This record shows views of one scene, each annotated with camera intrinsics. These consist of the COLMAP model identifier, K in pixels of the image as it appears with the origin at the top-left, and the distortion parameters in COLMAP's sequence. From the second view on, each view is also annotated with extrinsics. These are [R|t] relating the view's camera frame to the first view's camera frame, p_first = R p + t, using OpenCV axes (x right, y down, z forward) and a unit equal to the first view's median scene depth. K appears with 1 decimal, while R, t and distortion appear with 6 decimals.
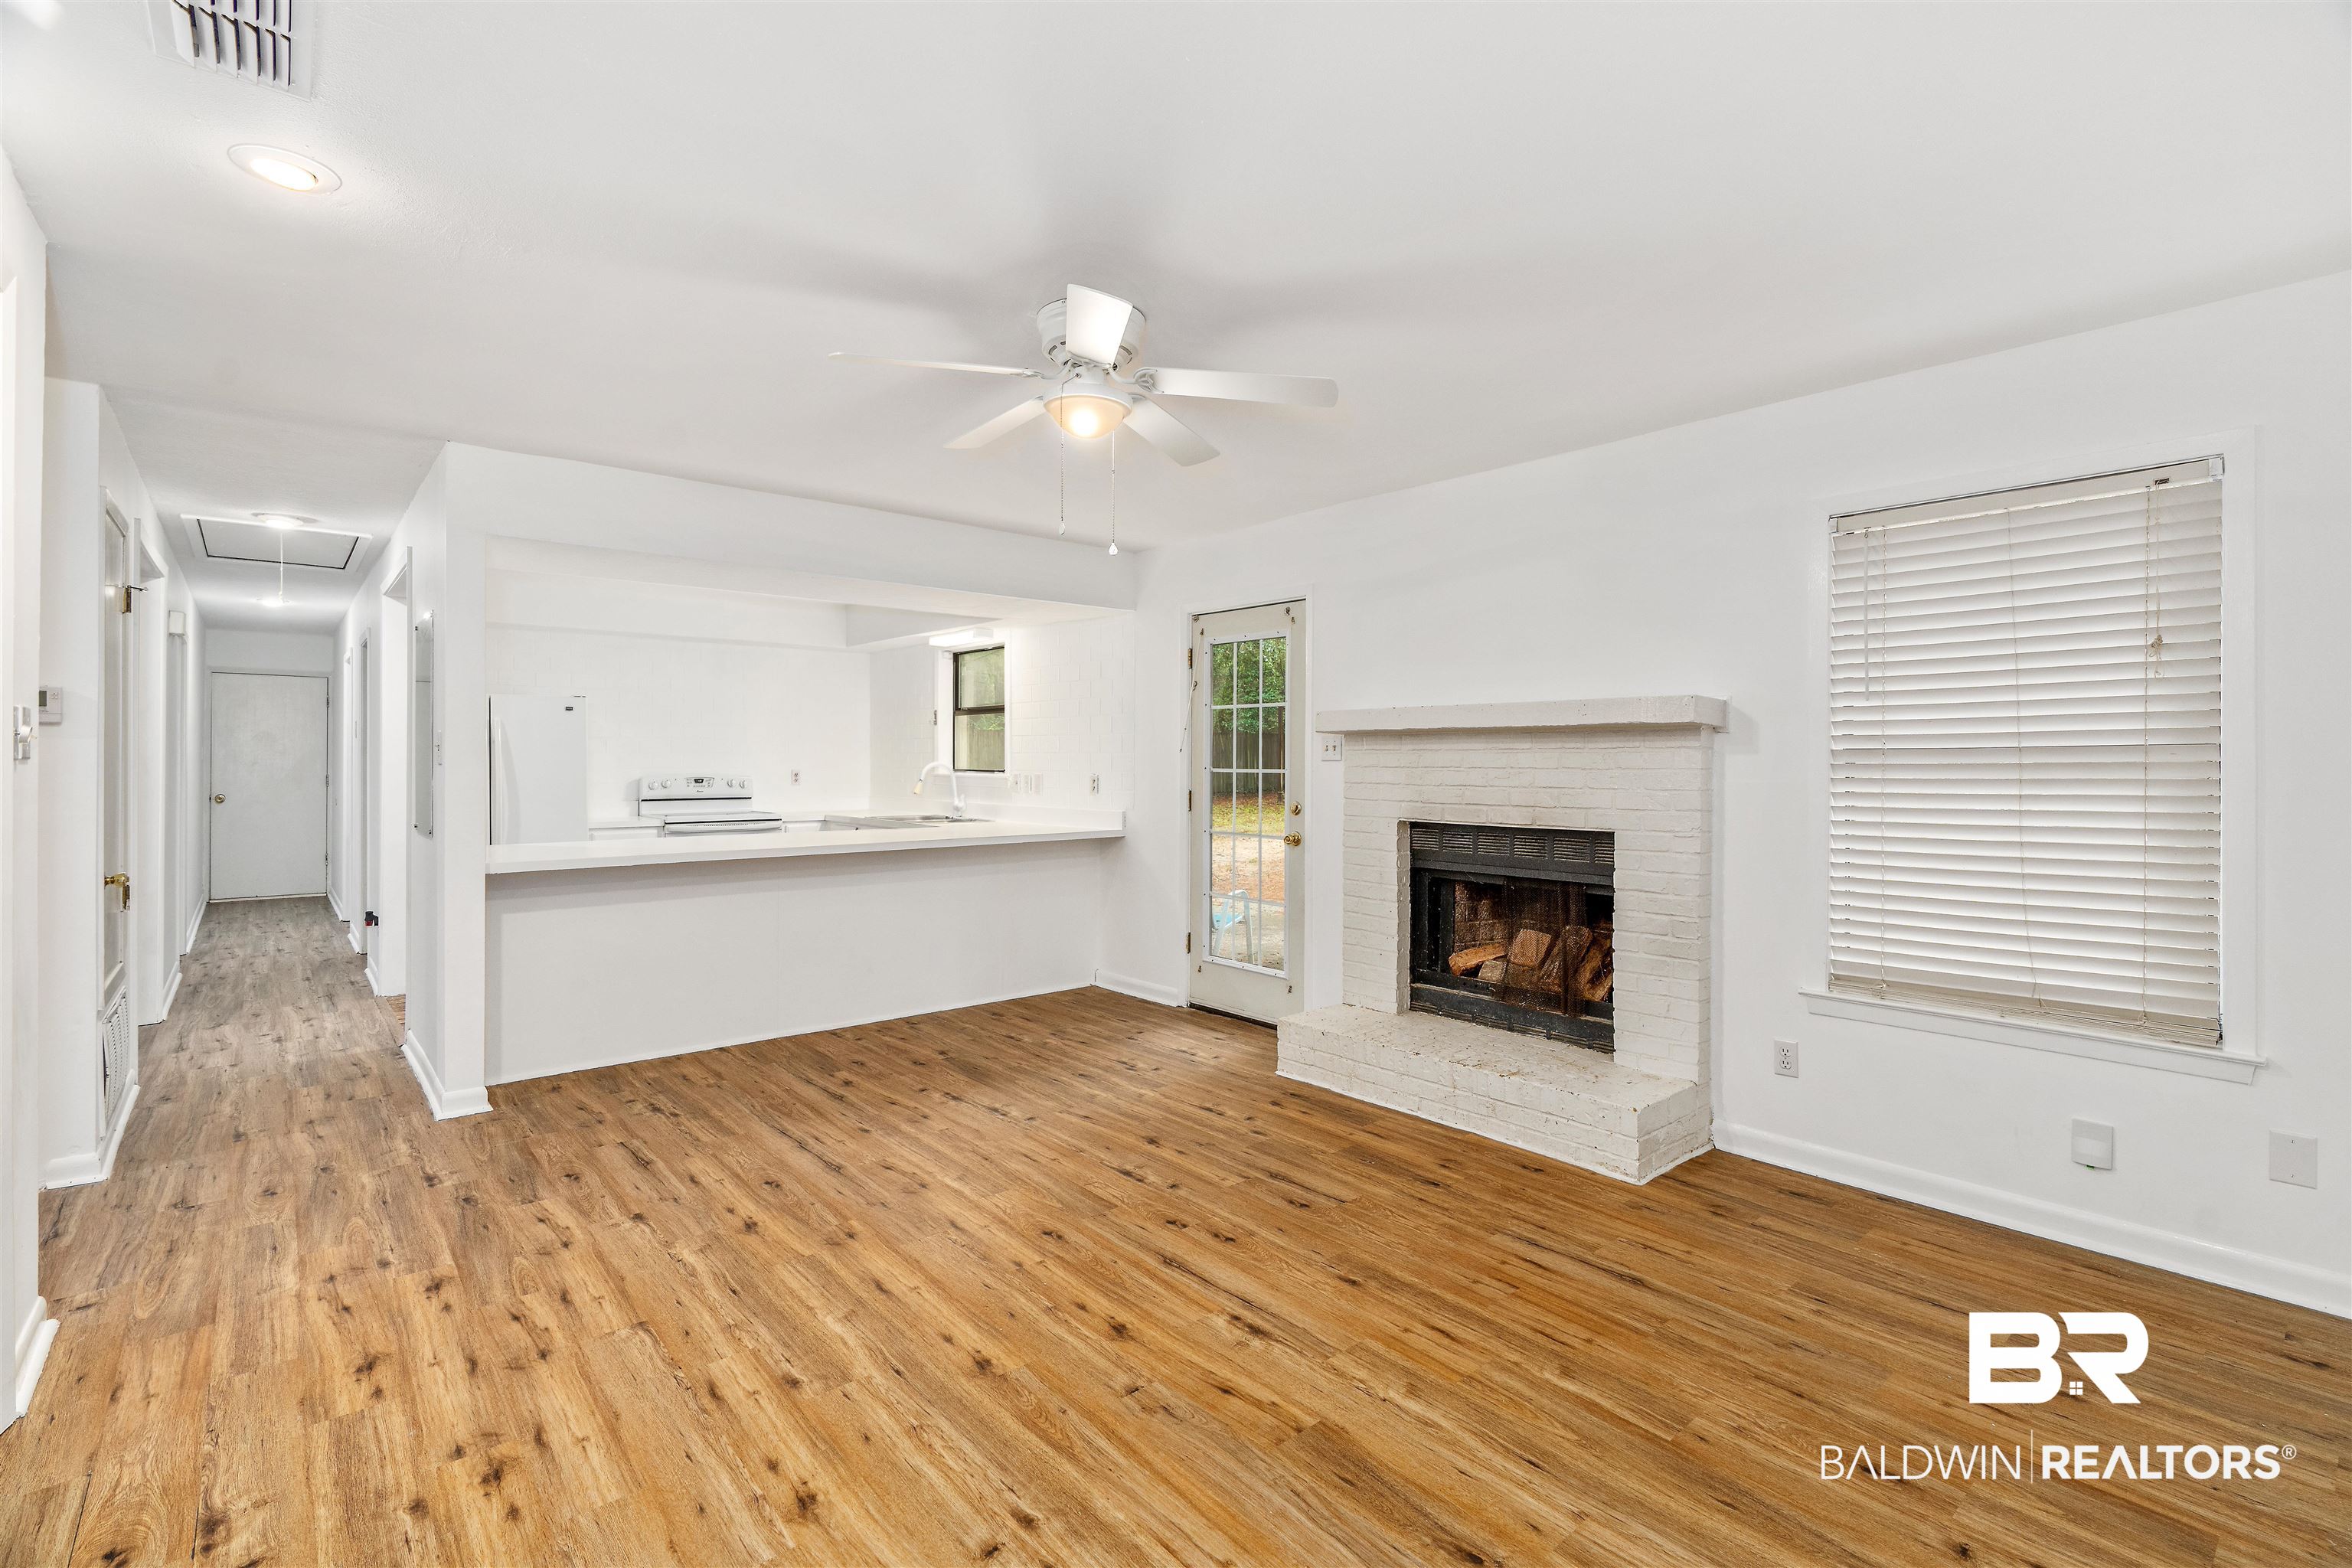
lens RADIAL K [[1066.4, 0, 1173.6], [0, 1066.4, 771.3], [0, 0, 1]] dist [-0.013545, 0.004525]
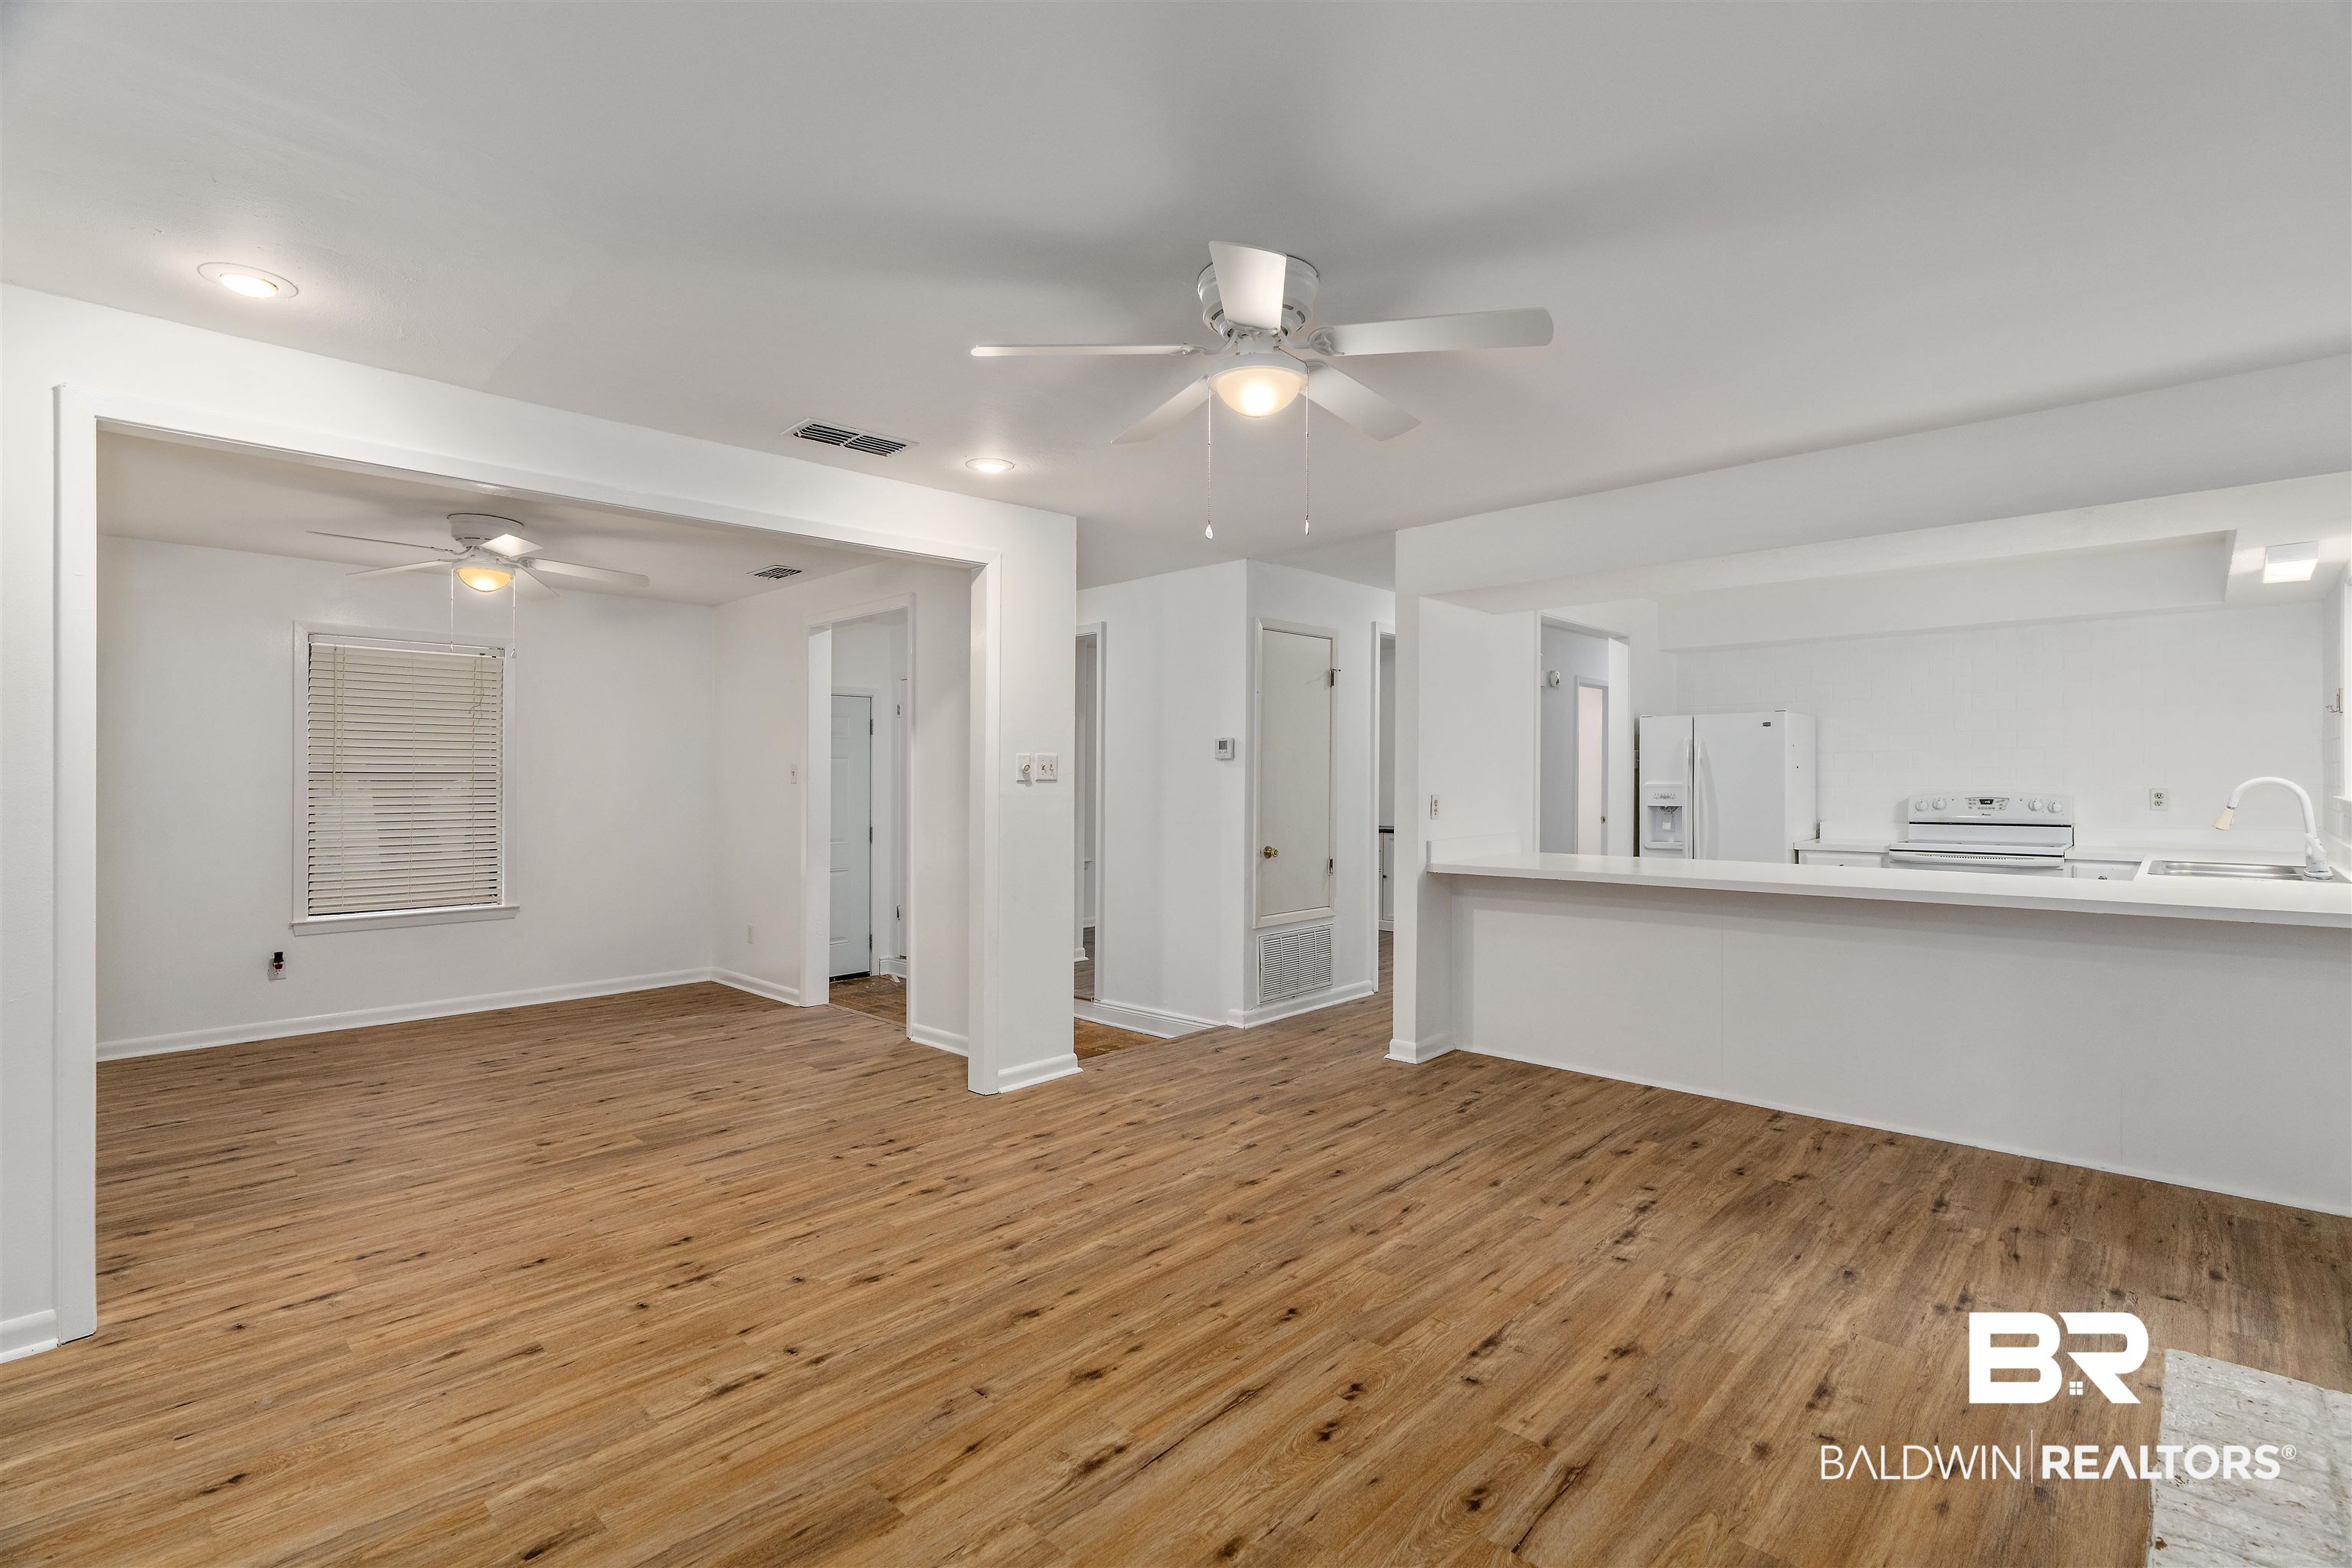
lens RADIAL K [[1066.4, 0, 1184.7], [0, 1066.4, 774.2], [0, 0, 1]] dist [-0.013545, 0.004525]
pose [[0.104435, -0.005837, -0.994515, 0.701763], [-0.004987, 0.999967, -0.006393, -0.008858], [0.994519, 0.005628, 0.104402, 0.752350]]
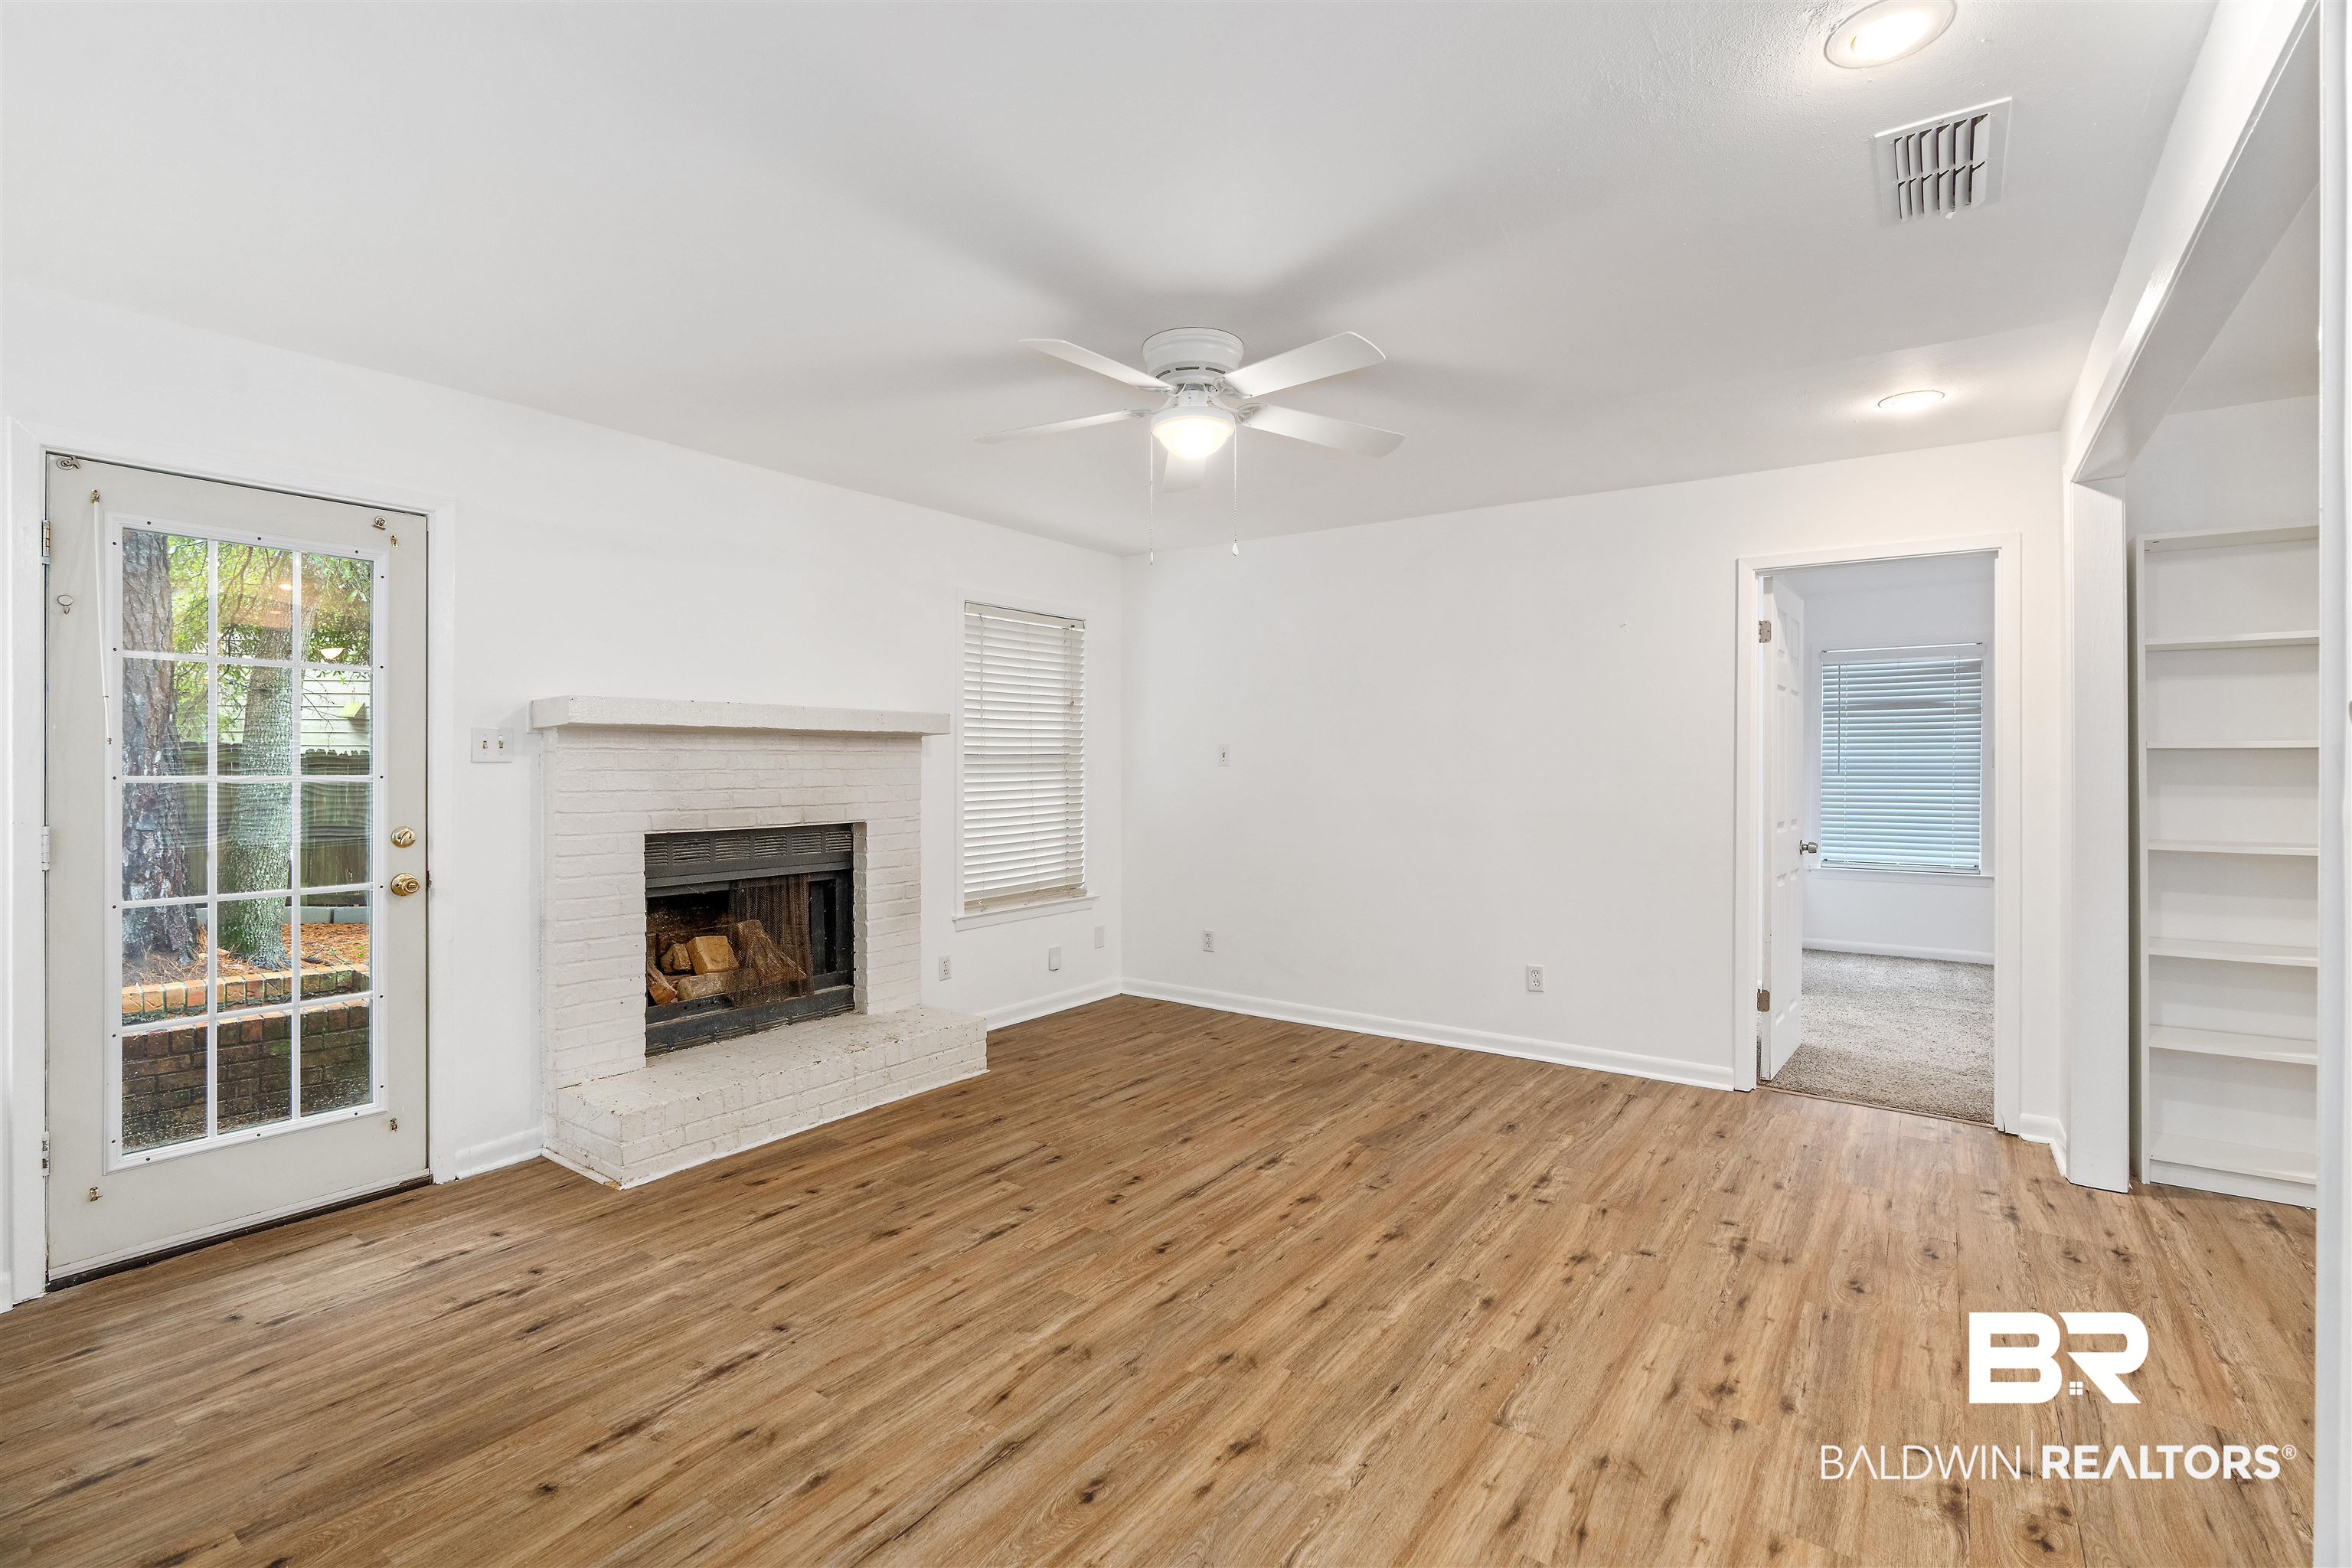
lens RADIAL K [[1066.4, 0, 1172.8], [0, 1066.4, 774.3], [0, 0, 1]] dist [-0.013545, 0.004525]
pose [[-0.238696, -0.013474, 0.971001, -0.976800], [0.008618, 0.999835, 0.015993, -0.014818], [-0.971056, 0.012185, -0.238541, 1.122586]]
